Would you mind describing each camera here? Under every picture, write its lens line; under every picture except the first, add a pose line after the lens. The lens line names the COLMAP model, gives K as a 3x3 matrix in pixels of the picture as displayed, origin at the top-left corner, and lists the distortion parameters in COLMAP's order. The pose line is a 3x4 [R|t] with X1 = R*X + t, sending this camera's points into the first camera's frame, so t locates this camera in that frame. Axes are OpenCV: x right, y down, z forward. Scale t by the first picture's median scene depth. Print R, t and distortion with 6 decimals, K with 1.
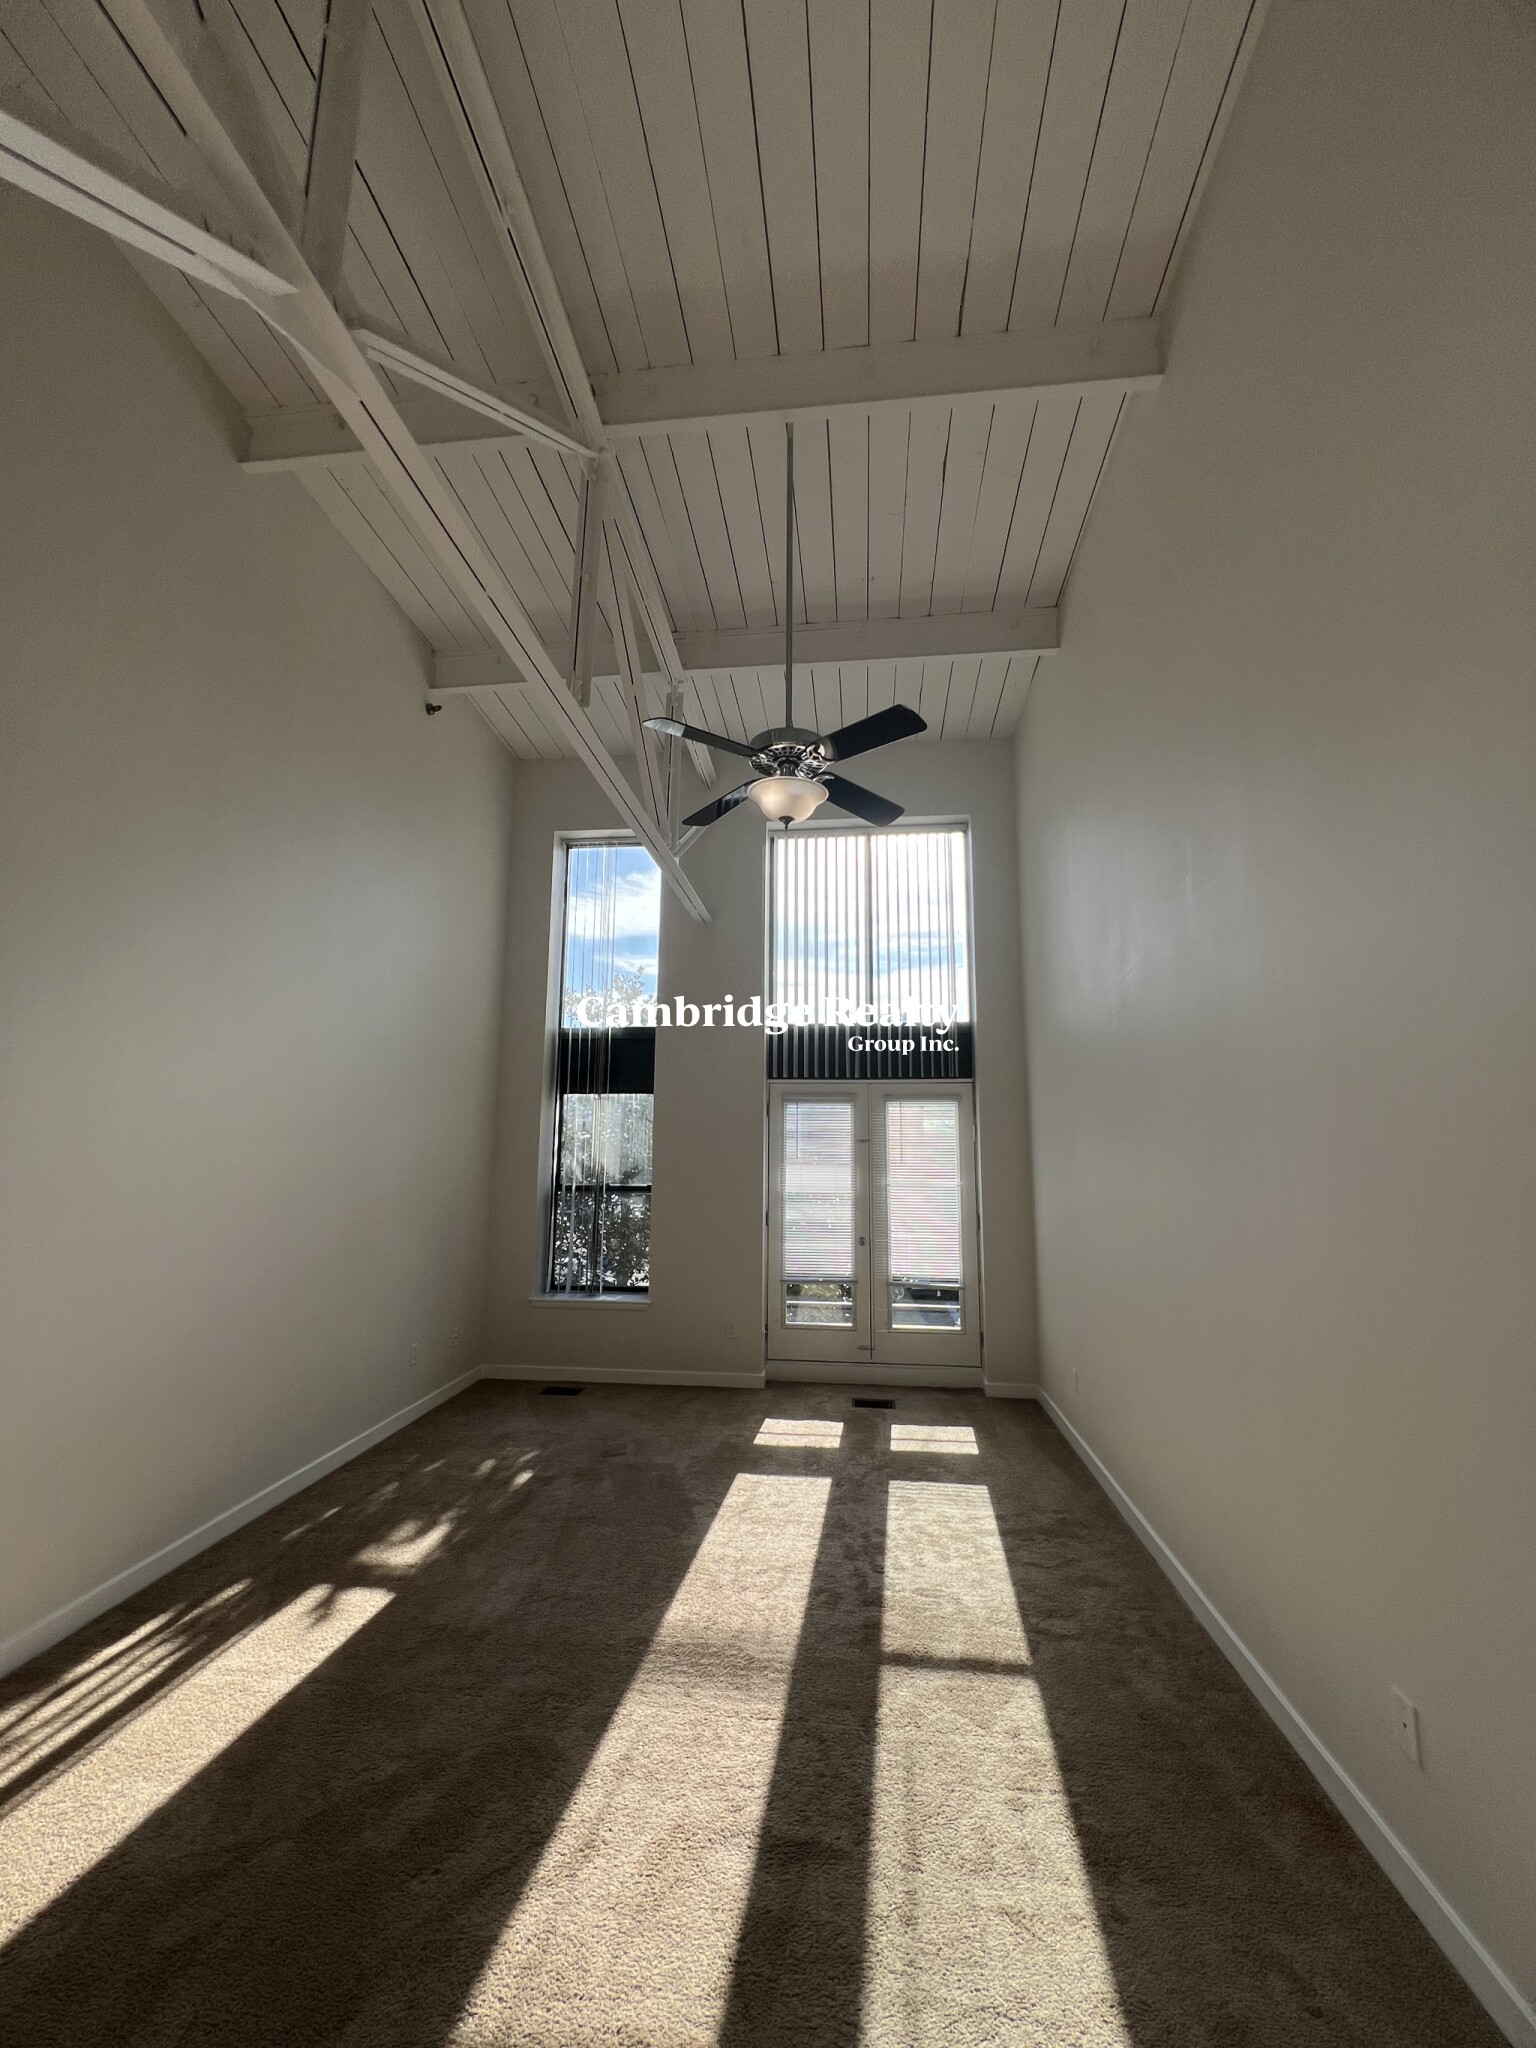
lens RADIAL K [[821.8, 0, 768.0], [0, 821.8, 1024.0], [0, 0, 1]] dist [0.000508, 0.000029]
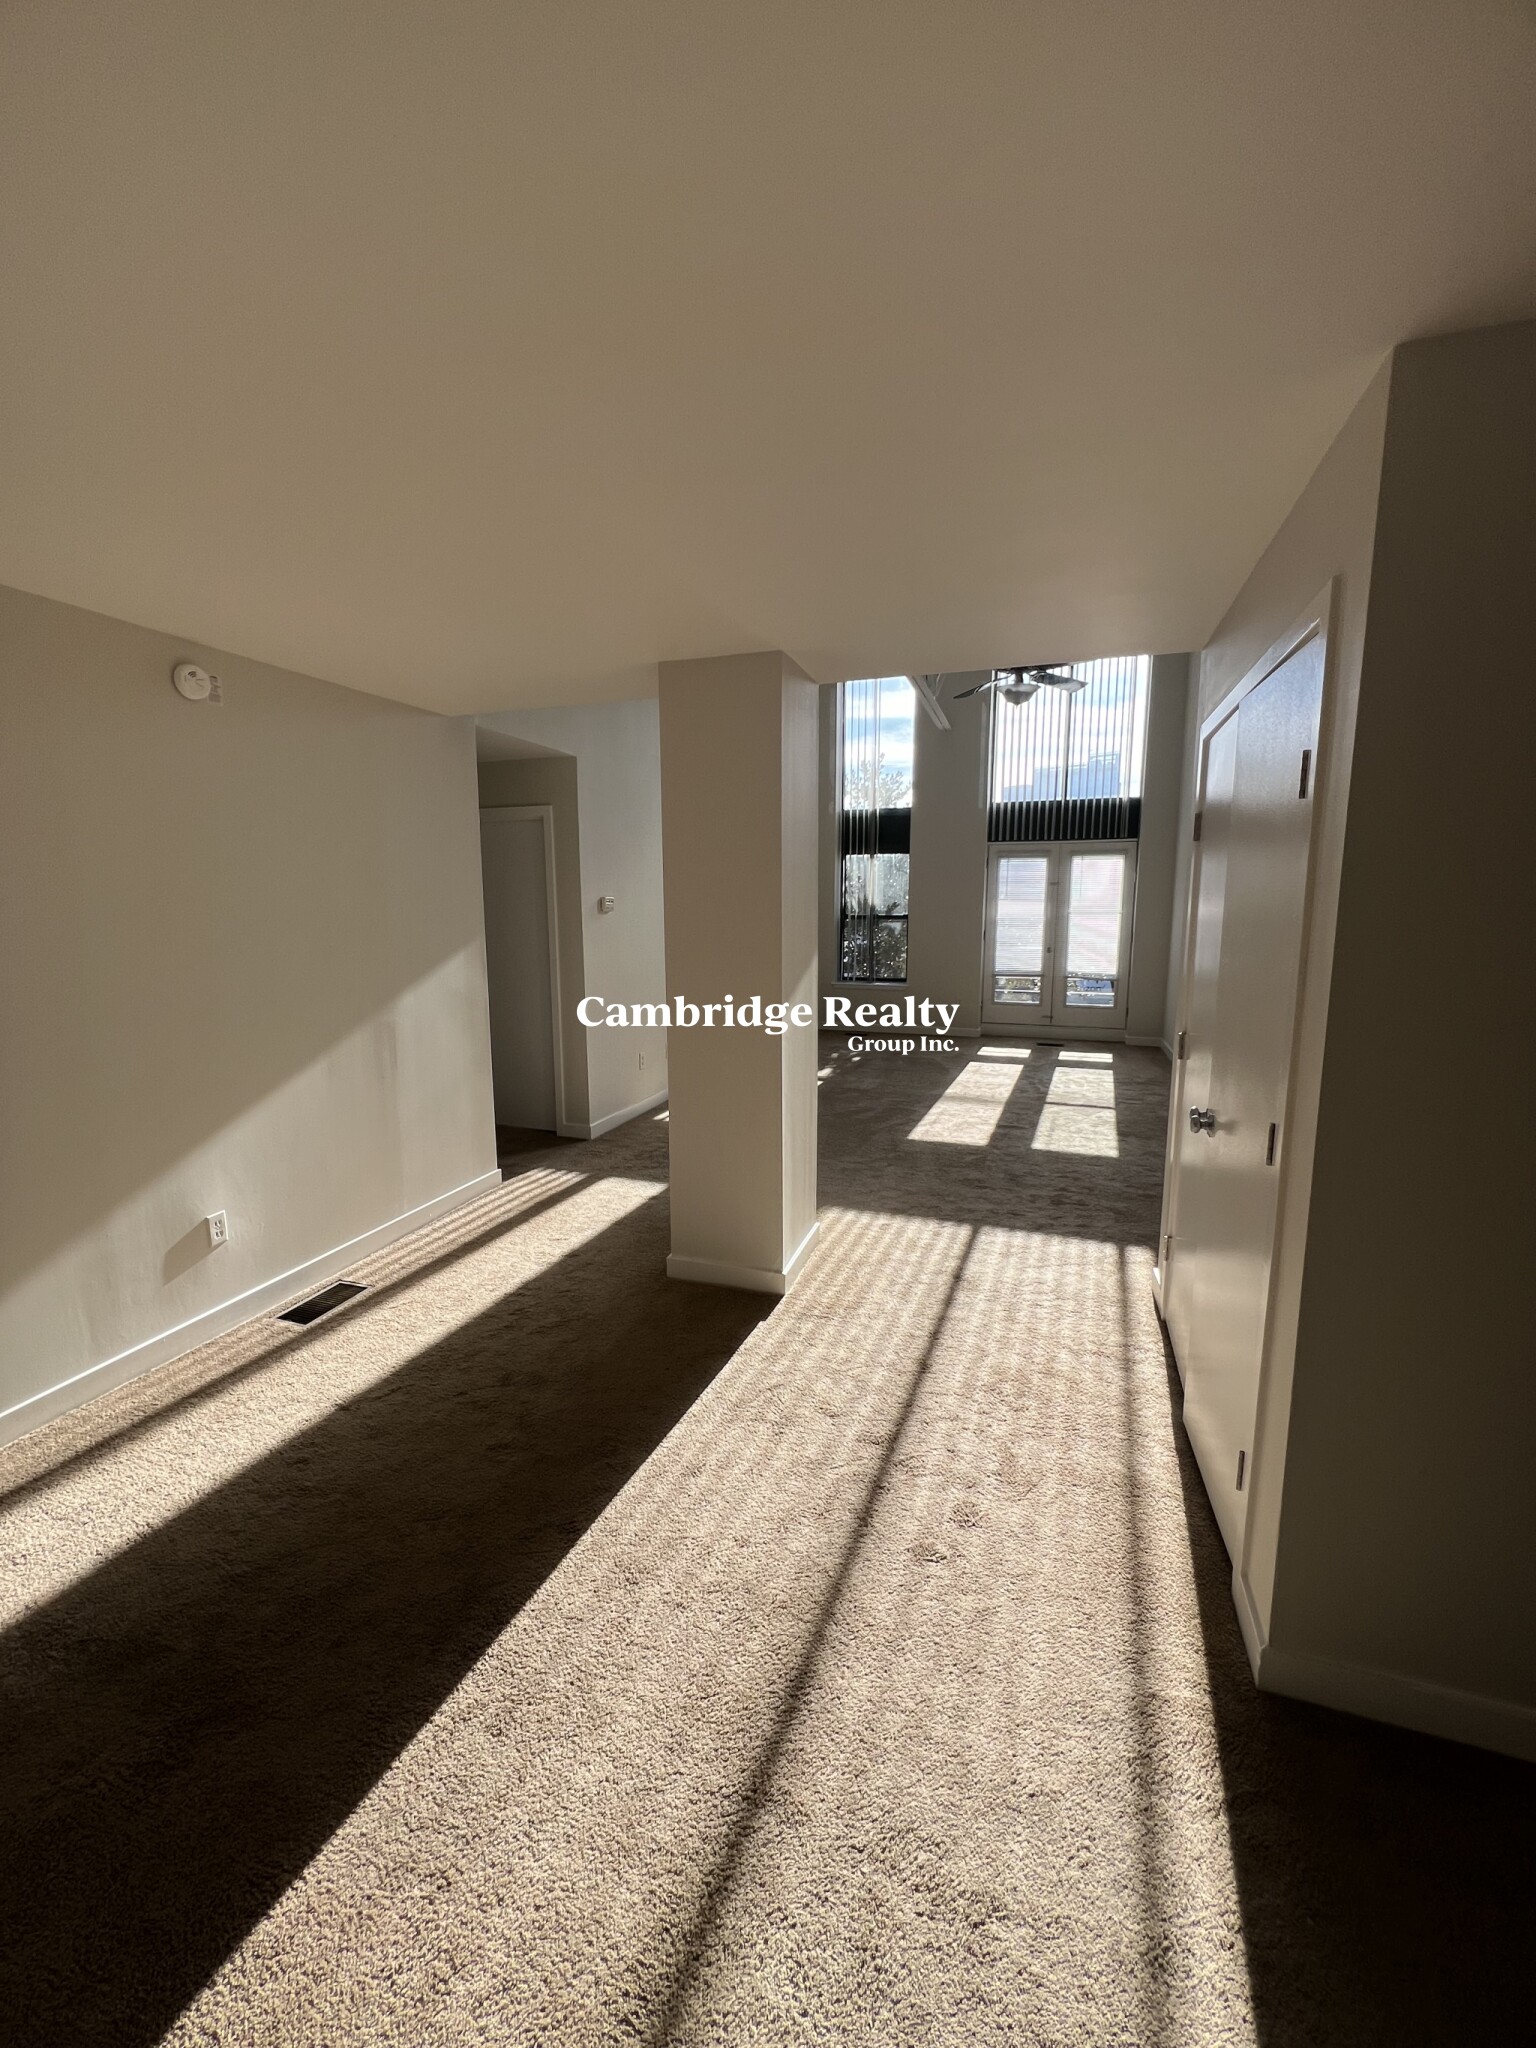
lens RADIAL K [[821.8, 0, 768.0], [0, 821.8, 1024.0], [0, 0, 1]] dist [0.000508, 0.000029]
pose [[0.974576, 0.025394, -0.222613, -0.048431], [0.041349, 0.956106, 0.290087, -0.064444], [0.220208, -0.291917, 0.930749, -0.547904]]
